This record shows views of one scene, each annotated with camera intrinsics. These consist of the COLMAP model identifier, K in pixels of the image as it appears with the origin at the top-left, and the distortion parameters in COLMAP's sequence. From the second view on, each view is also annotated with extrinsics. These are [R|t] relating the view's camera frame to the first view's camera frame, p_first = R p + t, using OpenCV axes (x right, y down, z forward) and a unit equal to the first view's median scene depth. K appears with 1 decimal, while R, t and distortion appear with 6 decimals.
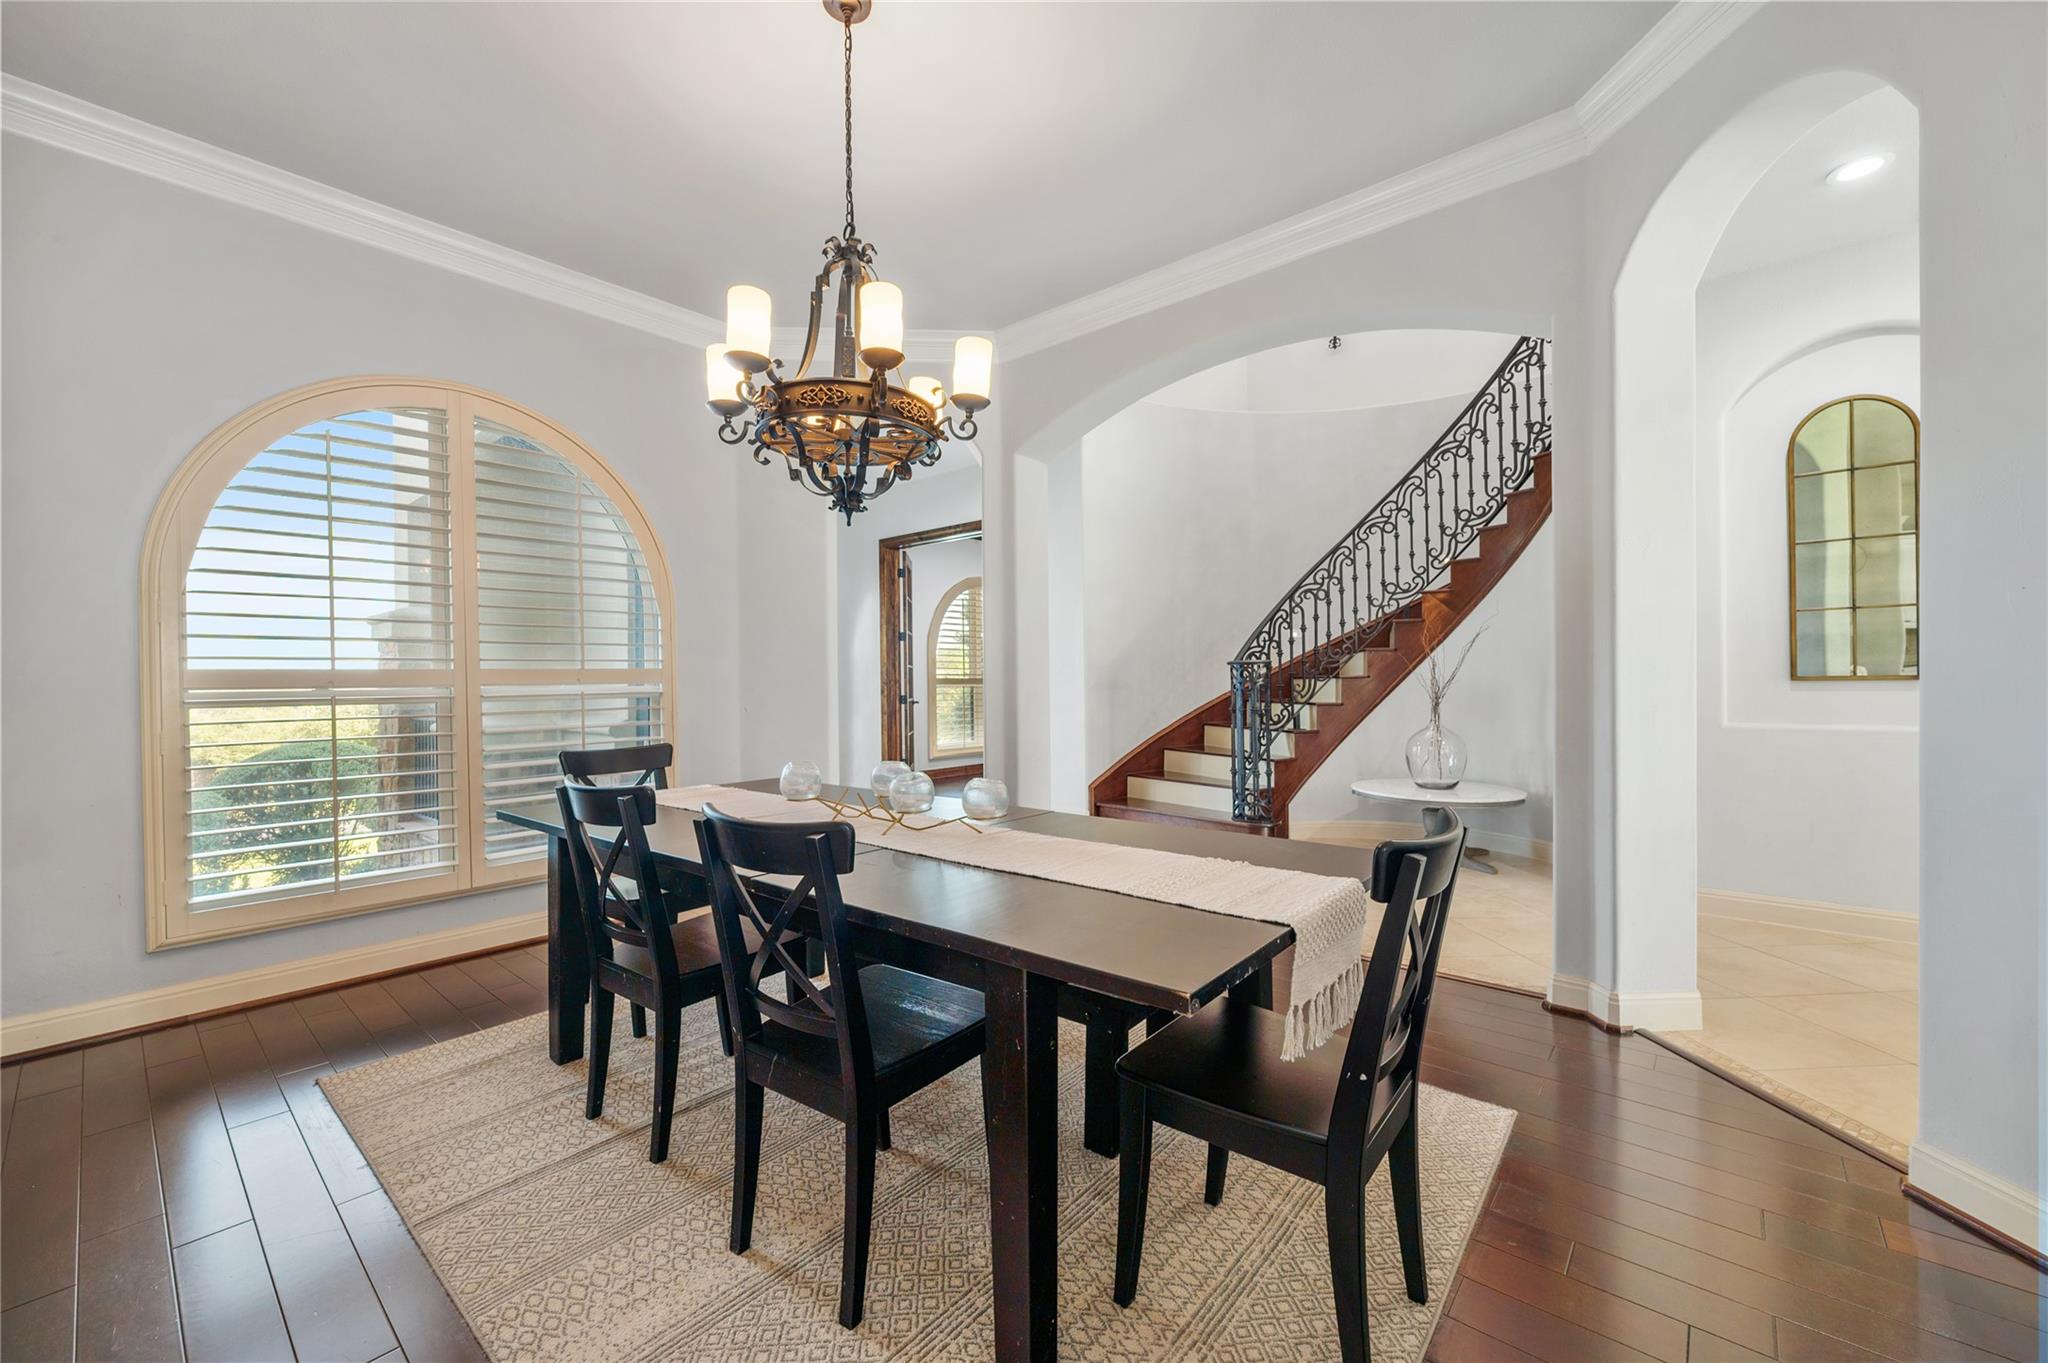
lens RADIAL K [[810.0, 0, 1022.5], [0, 810.0, 686.3], [0, 0, 1]] dist [-0.003945, -0.000882]
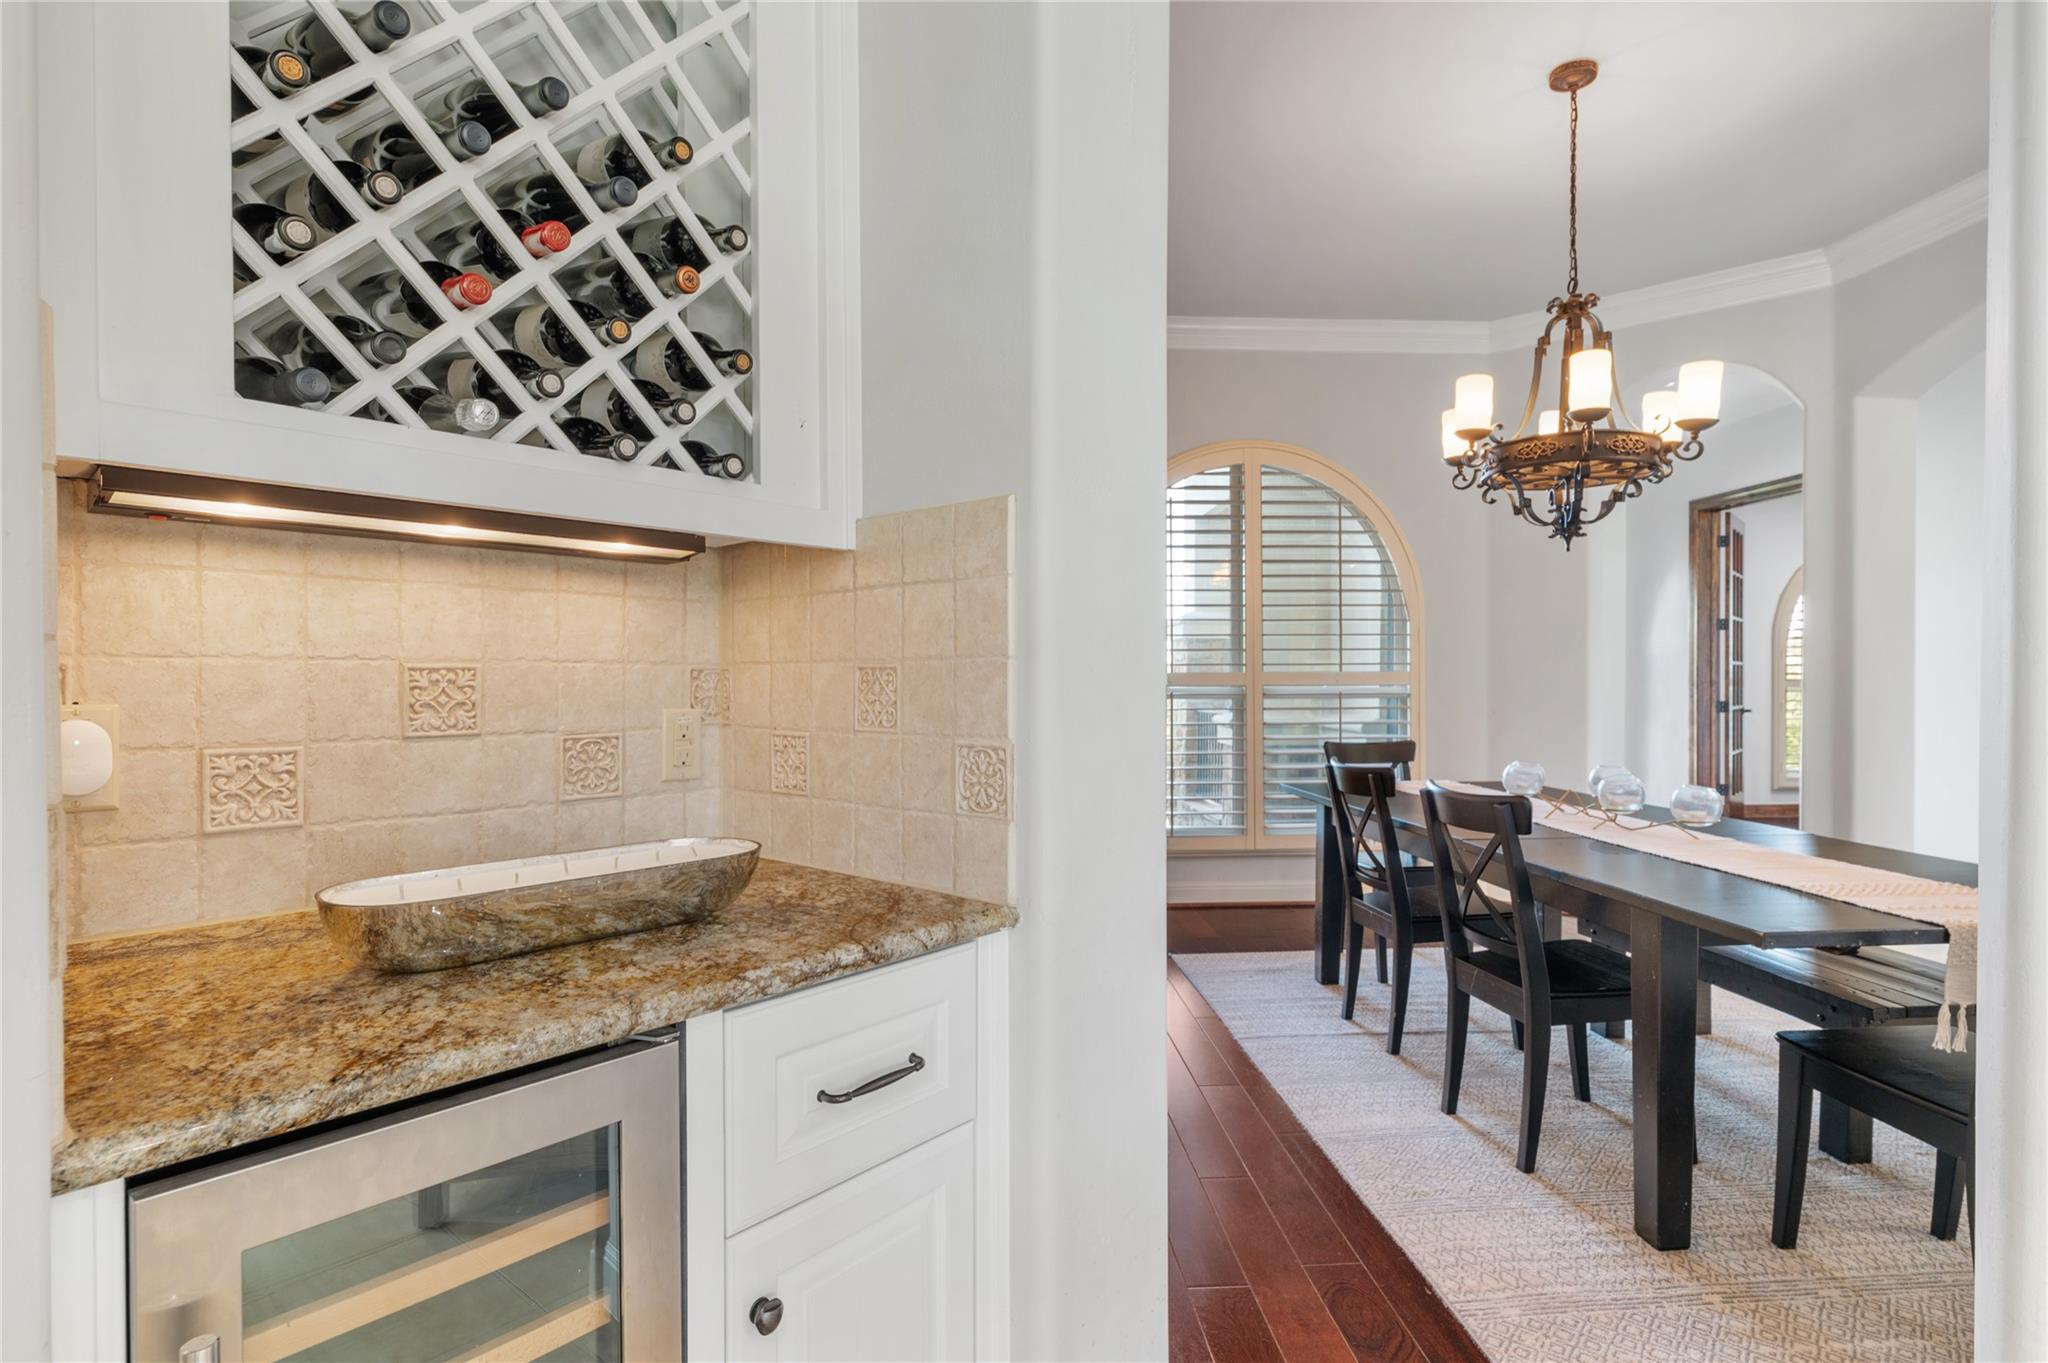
lens RADIAL K [[988.2, 0, 1028.0], [0, 988.2, 686.6], [0, 0, 1]] dist [0.000719, -0.000702]
pose [[0.698330, 0.015310, -0.715612, 0.242697], [-0.011575, 0.999882, 0.010096, -0.016388], [0.715683, 0.001233, 0.698425, -0.482400]]
